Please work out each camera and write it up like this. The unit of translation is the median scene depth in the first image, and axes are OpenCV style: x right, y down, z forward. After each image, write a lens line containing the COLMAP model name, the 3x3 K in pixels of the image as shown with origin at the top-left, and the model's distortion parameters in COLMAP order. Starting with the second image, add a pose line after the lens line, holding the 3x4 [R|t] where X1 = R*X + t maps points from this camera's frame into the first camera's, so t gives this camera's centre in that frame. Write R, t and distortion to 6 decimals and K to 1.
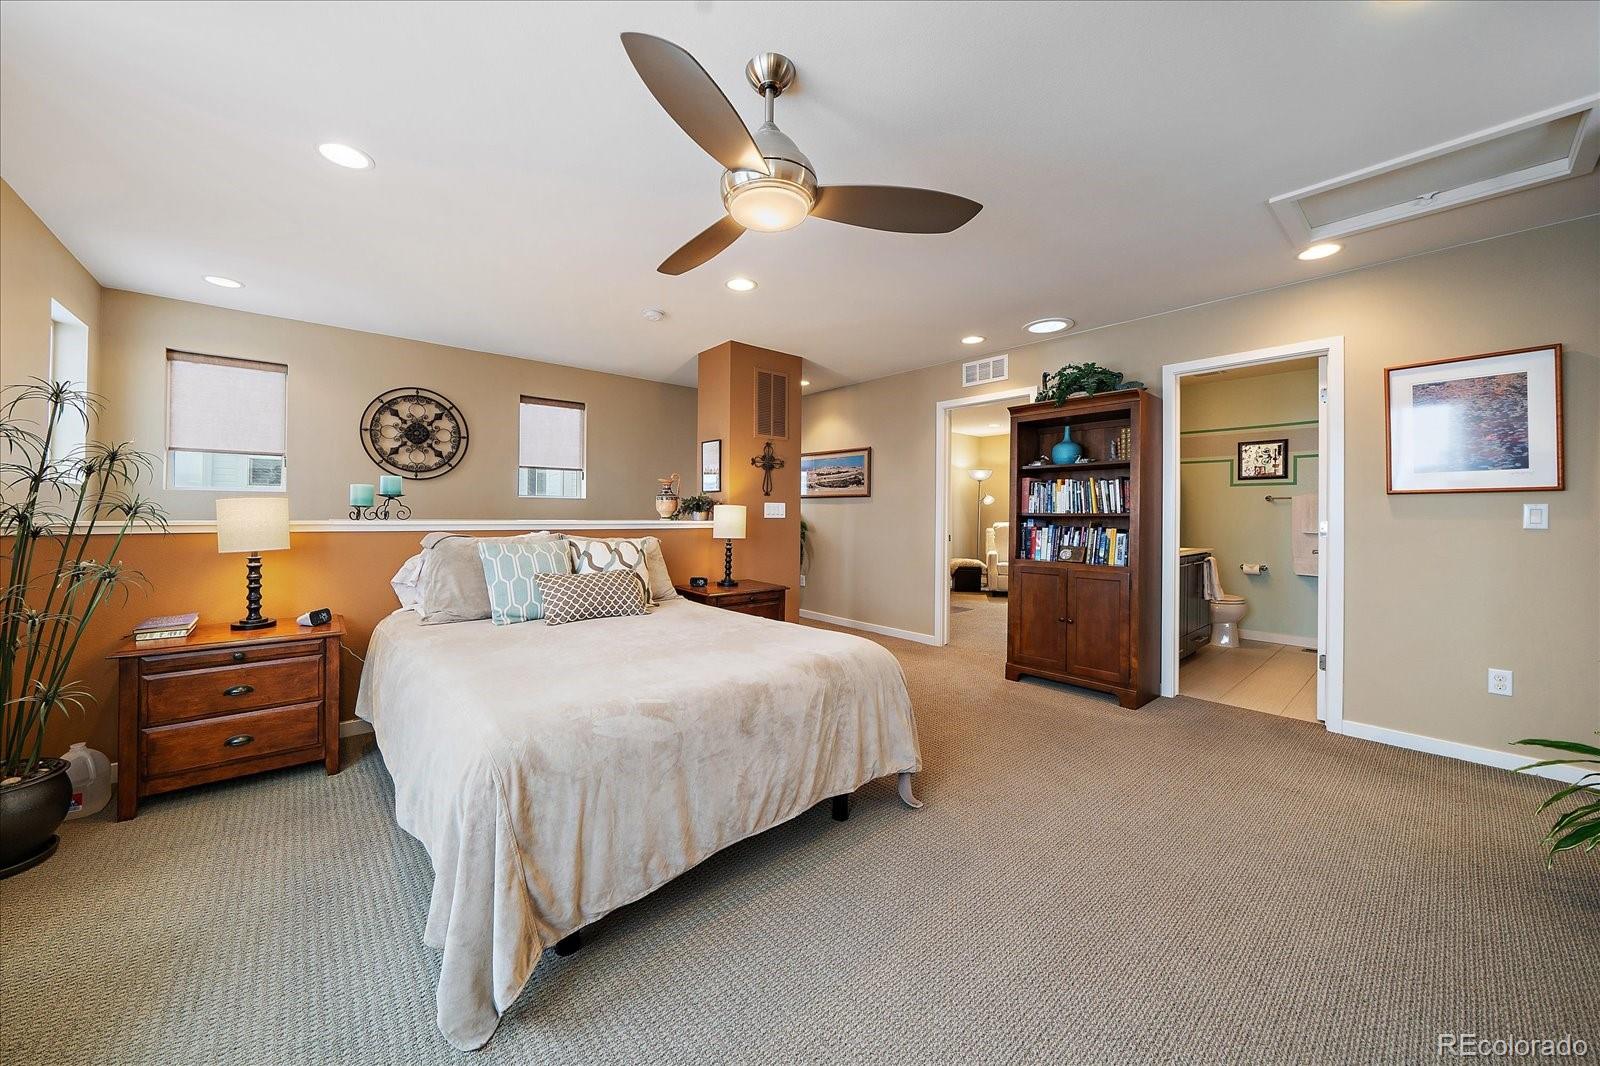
lens RADIAL K [[558.3, 0, 782.4], [0, 558.3, 529.3], [0, 0, 1]] dist [-0.002348, -0.000147]
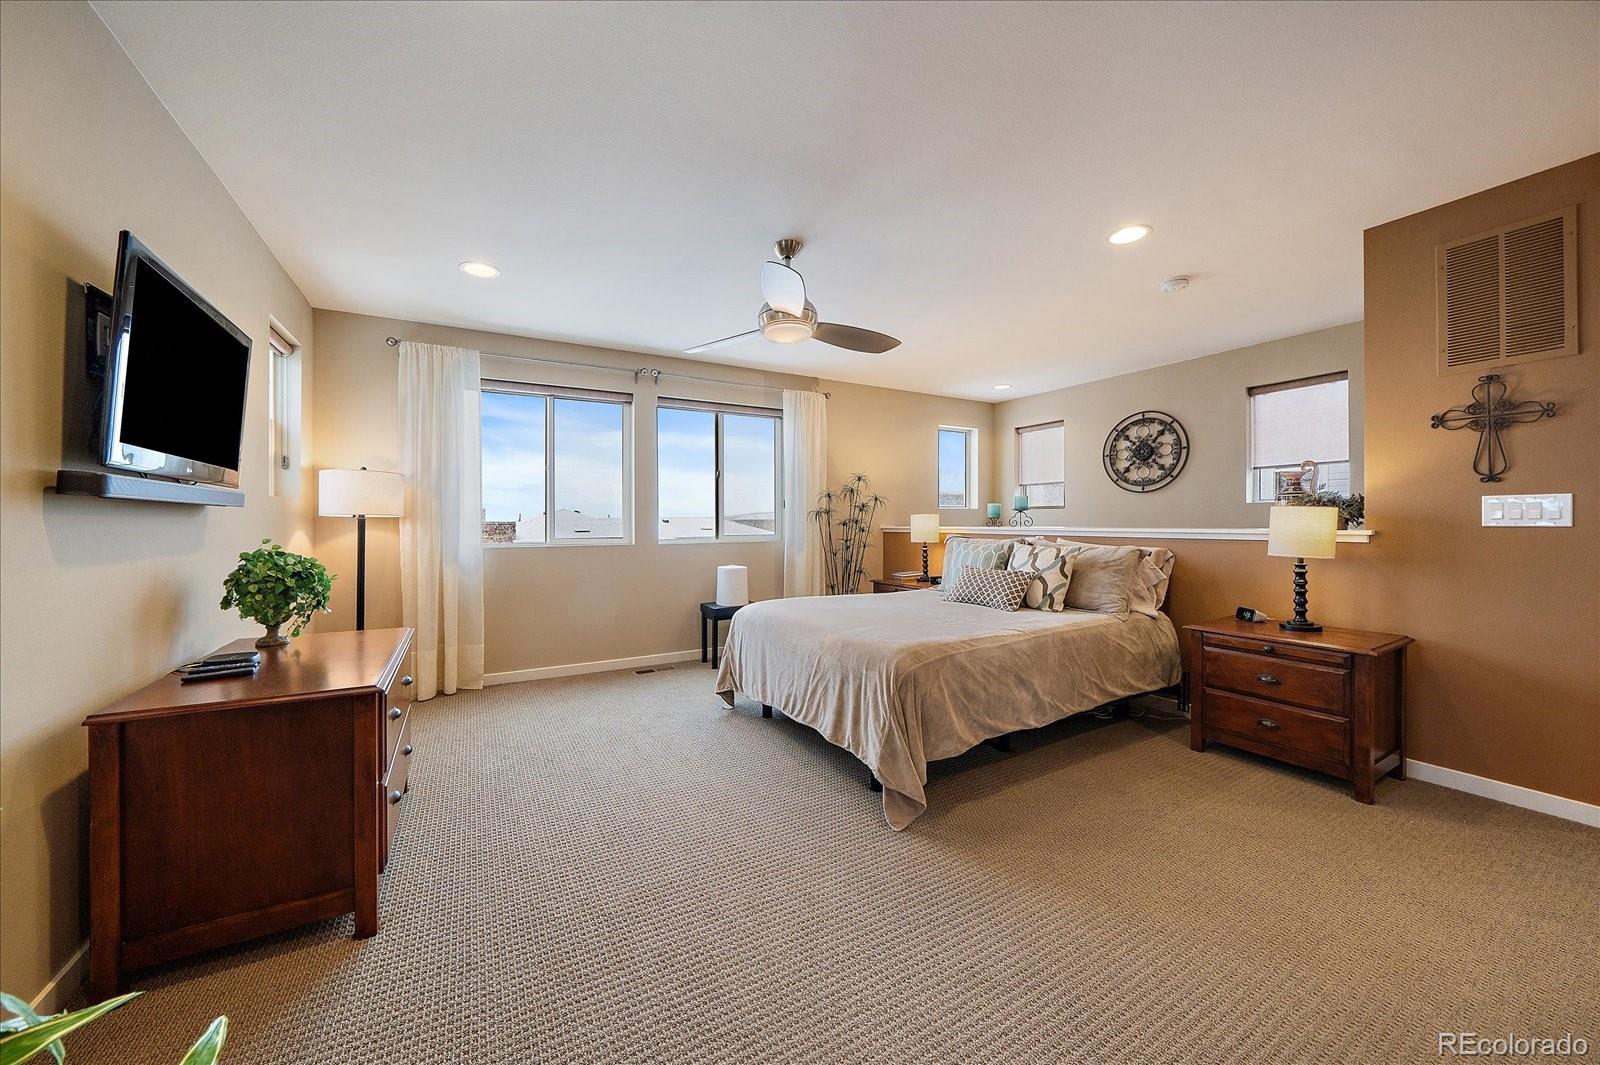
lens RADIAL K [[558.3, 0, 782.4], [0, 558.3, 528.8], [0, 0, 1]] dist [-0.002348, -0.000147]
pose [[-0.184193, 0.005396, -0.982875, 0.591112], [-0.022108, 0.999709, 0.009632, -0.008918], [0.982641, 0.023503, -0.184020, 0.480095]]
